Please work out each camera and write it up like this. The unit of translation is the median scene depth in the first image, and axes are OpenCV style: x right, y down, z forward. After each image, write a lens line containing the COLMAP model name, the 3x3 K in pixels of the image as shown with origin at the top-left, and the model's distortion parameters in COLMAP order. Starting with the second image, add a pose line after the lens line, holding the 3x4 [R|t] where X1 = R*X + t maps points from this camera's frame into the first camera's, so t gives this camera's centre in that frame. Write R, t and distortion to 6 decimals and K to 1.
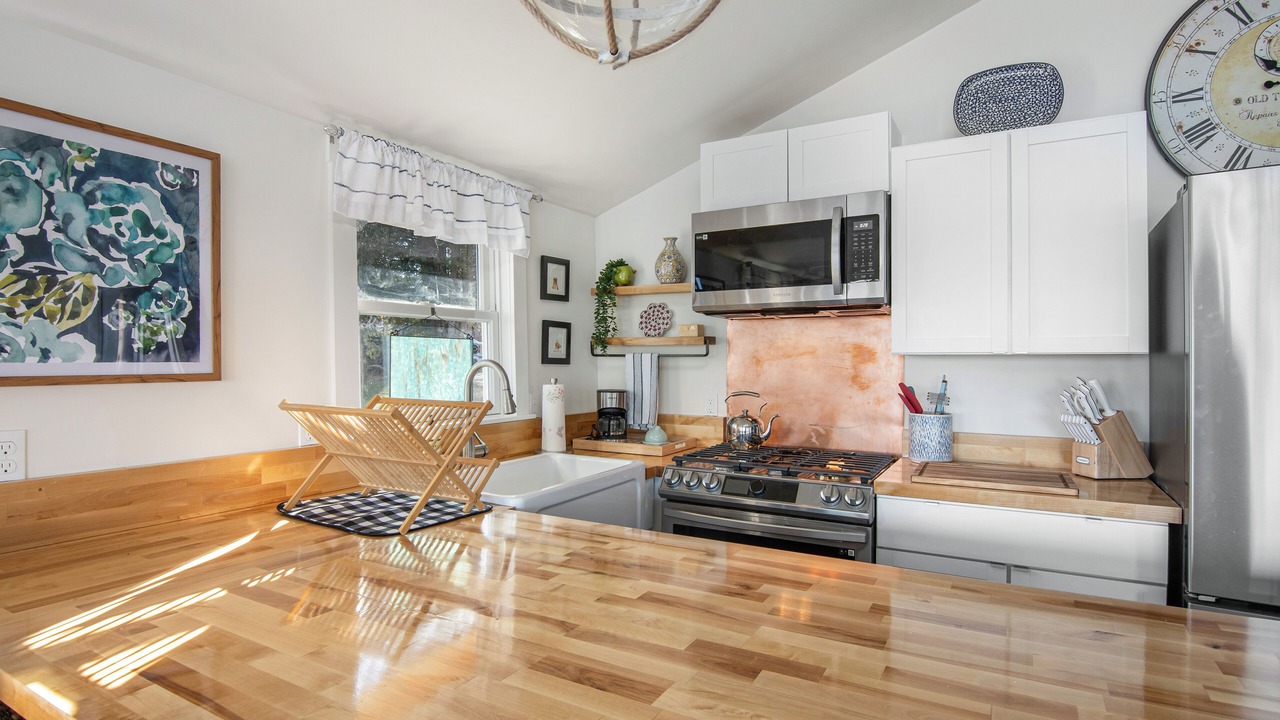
lens RADIAL K [[663.5, 0, 643.3], [0, 663.5, 360.5], [0, 0, 1]] dist [-0.008284, -0.009263]
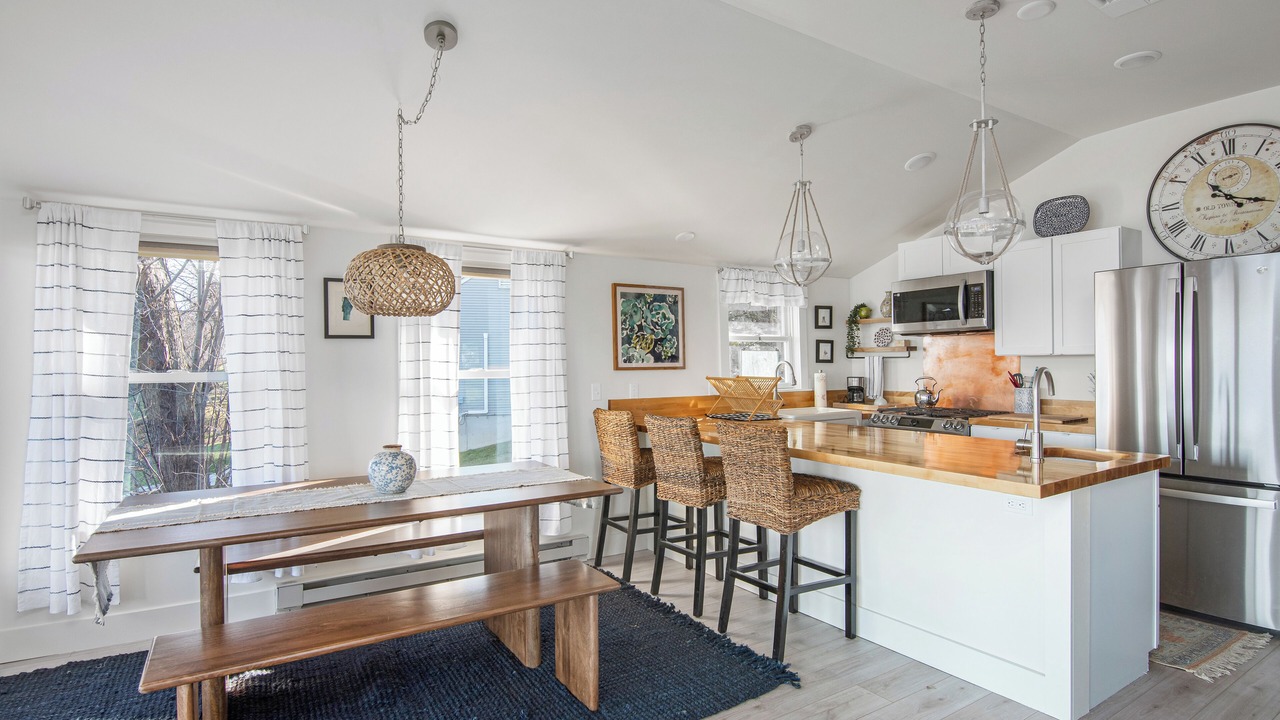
lens RADIAL K [[663.5, 0, 640.2], [0, 663.5, 364.8], [0, 0, 1]] dist [-0.008284, -0.009263]
pose [[0.880197, -0.006663, -0.474562, 0.461561], [0.008822, 0.999958, 0.002323, 0.003330], [0.474527, -0.006231, 0.880219, -1.375634]]
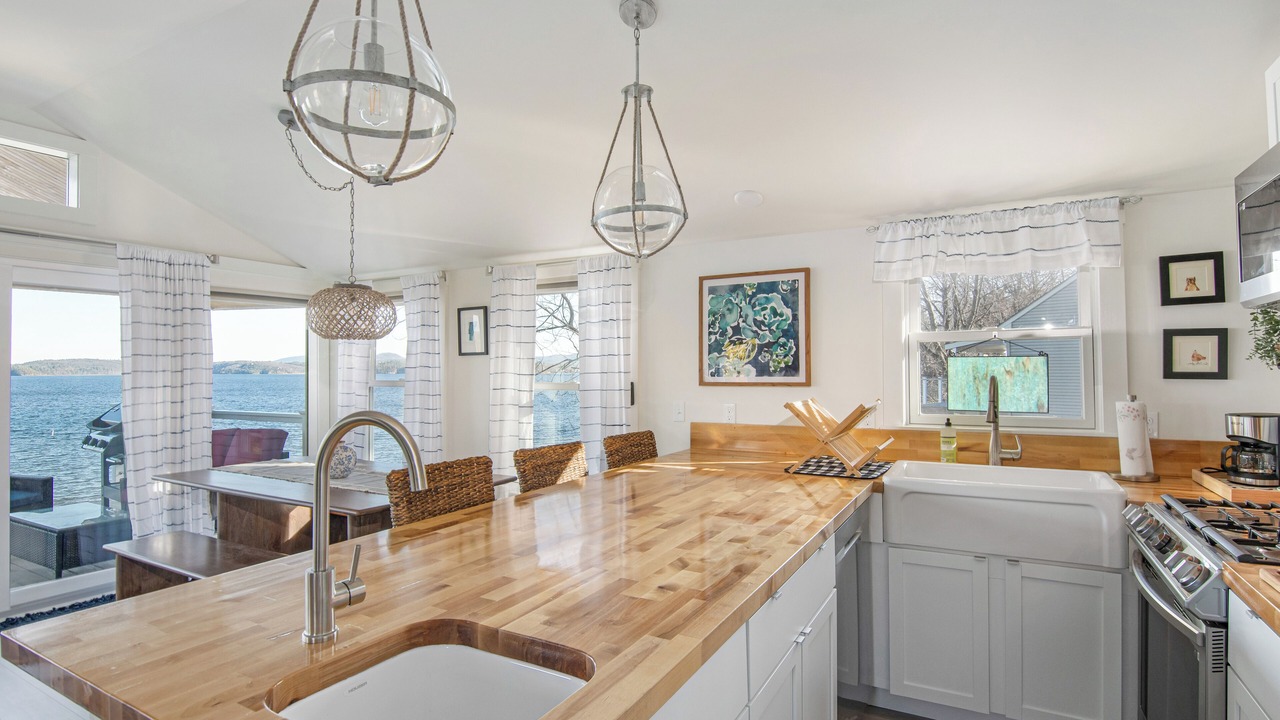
lens RADIAL K [[645.7, 0, 623.5], [0, 645.7, 360.4], [0, 0, 1]] dist [-0.005919, -0.012781]
pose [[-0.032225, -0.018758, -0.999305, 1.096220], [0.004325, 0.999812, -0.018907, -0.010242], [0.999471, -0.004931, -0.032138, 0.464808]]
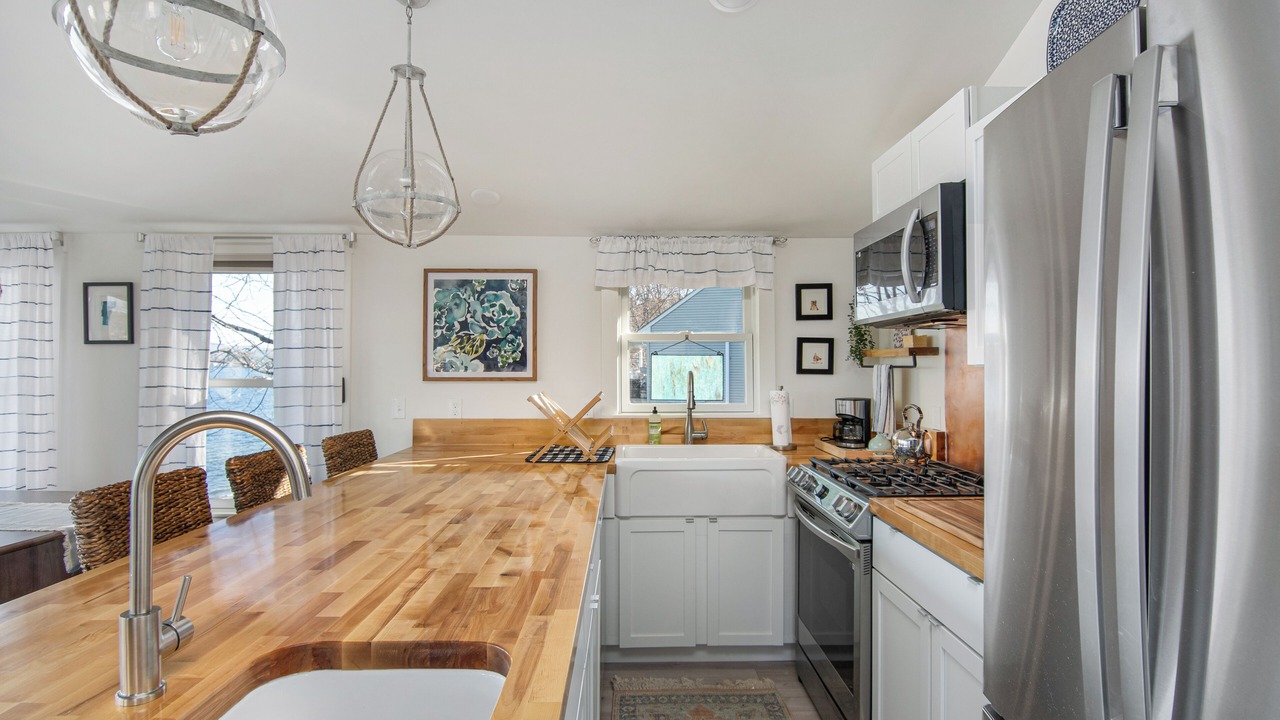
lens RADIAL K [[645.7, 0, 643.4], [0, 645.7, 359.1], [0, 0, 1]] dist [-0.005919, -0.012781]
pose [[0.498171, -0.011376, -0.867004, 1.098229], [-0.000645, 0.999909, -0.013491, -0.009058], [0.867079, 0.007280, 0.498118, 0.264971]]
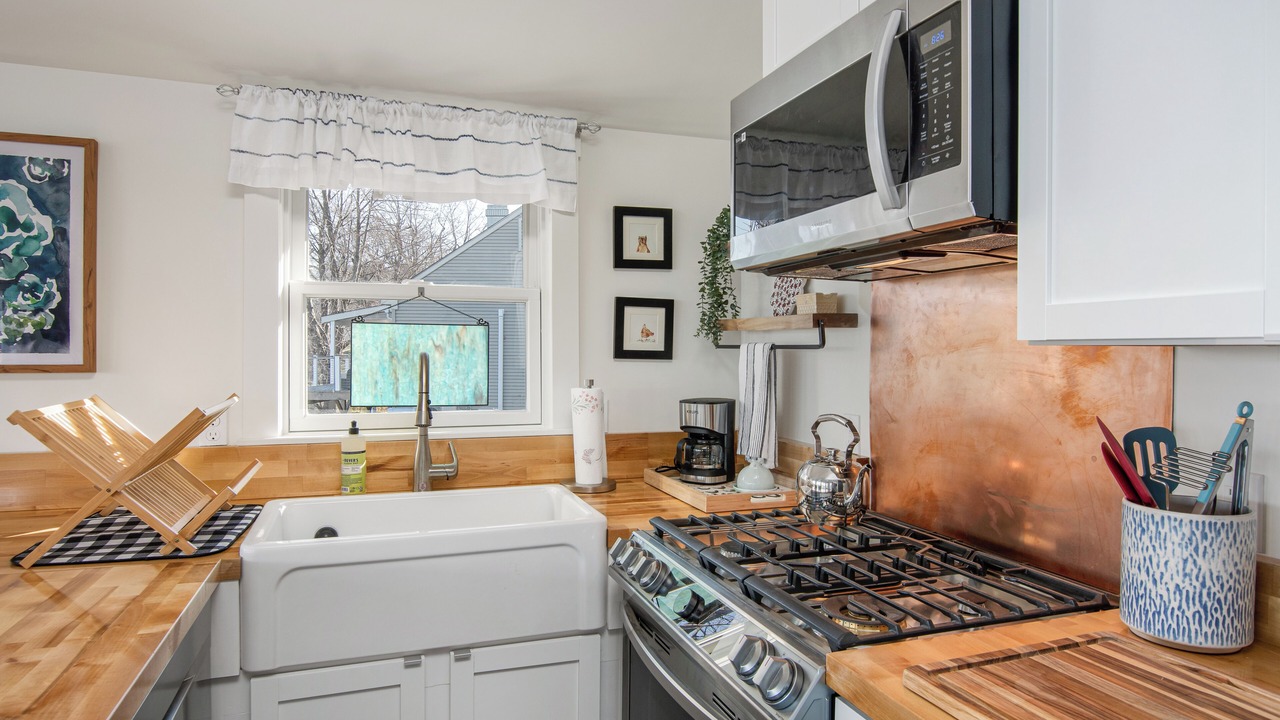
lens RADIAL K [[752.3, 0, 651.7], [0, 752.3, 354.5], [0, 0, 1]] dist [0.000982, -0.015217]
pose [[0.750219, 0.006753, -0.661155, 0.625753], [-0.005456, 0.999977, 0.004022, -0.004375], [0.661167, 0.000590, 0.750239, 0.635807]]
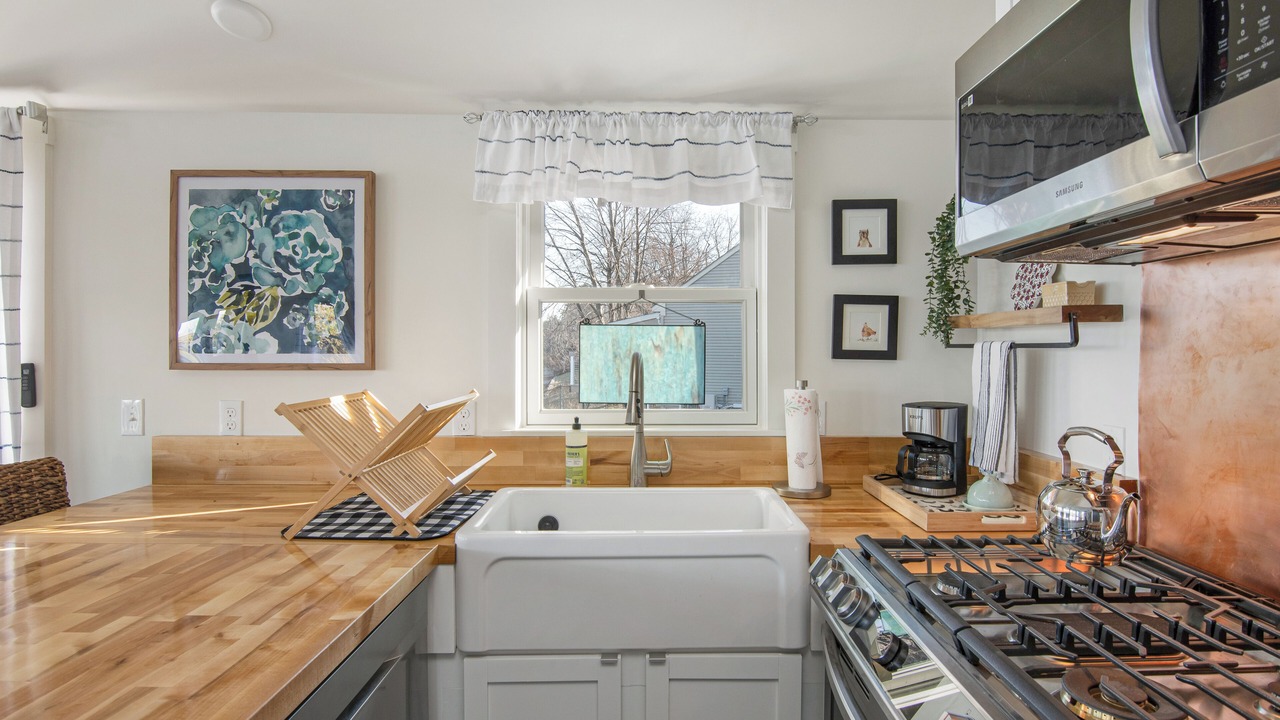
lens RADIAL K [[677.2, 0, 678.3], [0, 677.2, 362.3], [0, 0, 1]] dist [-0.008409, -0.010768]
pose [[0.503967, 0.015285, -0.863588, 0.563986], [-0.003428, 0.999871, 0.015696, -0.002849], [0.863716, -0.004950, 0.503954, 0.770933]]
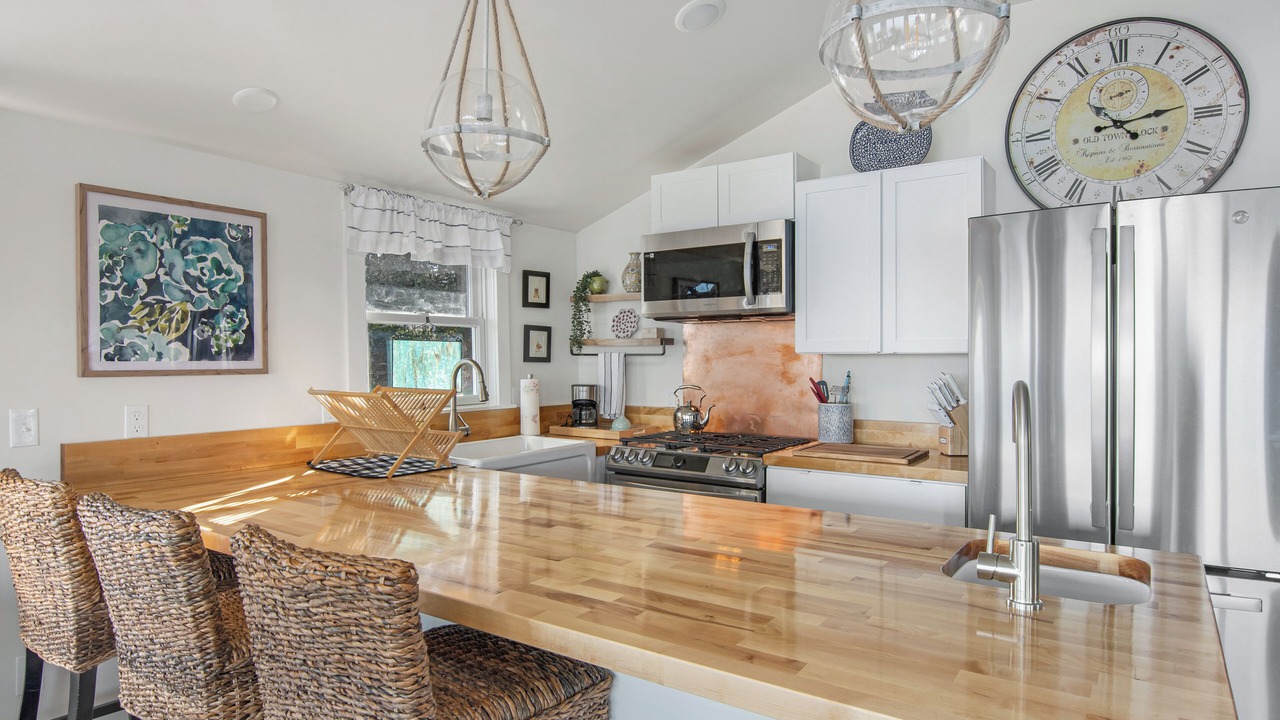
lens RADIAL K [[752.3, 0, 645.8], [0, 752.3, 361.9], [0, 0, 1]] dist [0.000982, -0.015217]
pose [[0.996301, -0.000152, -0.085931, 0.269281], [0.000610, 0.999986, 0.005296, -0.002856], [0.085929, -0.005329, 0.996287, -0.472721]]
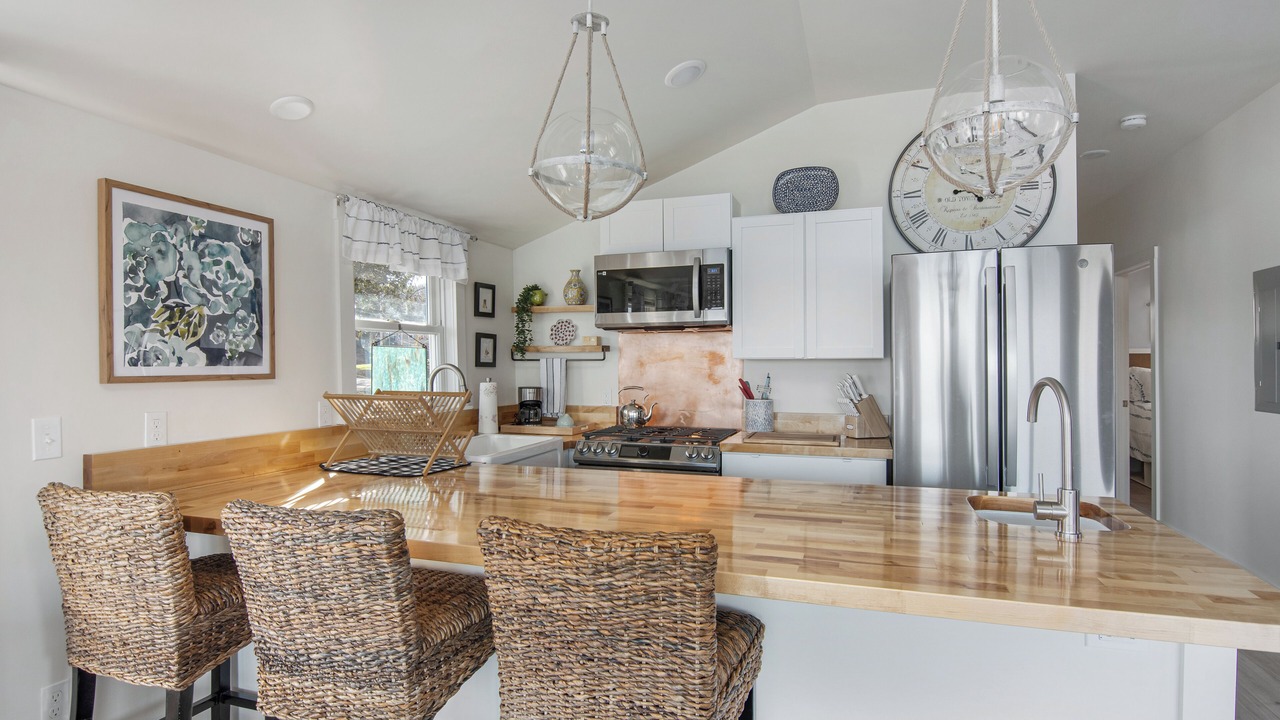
lens RADIAL K [[663.5, 0, 648.2], [0, 663.5, 362.0], [0, 0, 1]] dist [-0.008284, -0.009263]
pose [[0.980674, -0.003067, 0.195626, -0.116323], [0.003609, 0.999991, -0.002416, 0.000458], [-0.195617, 0.003075, 0.980676, -0.488703]]
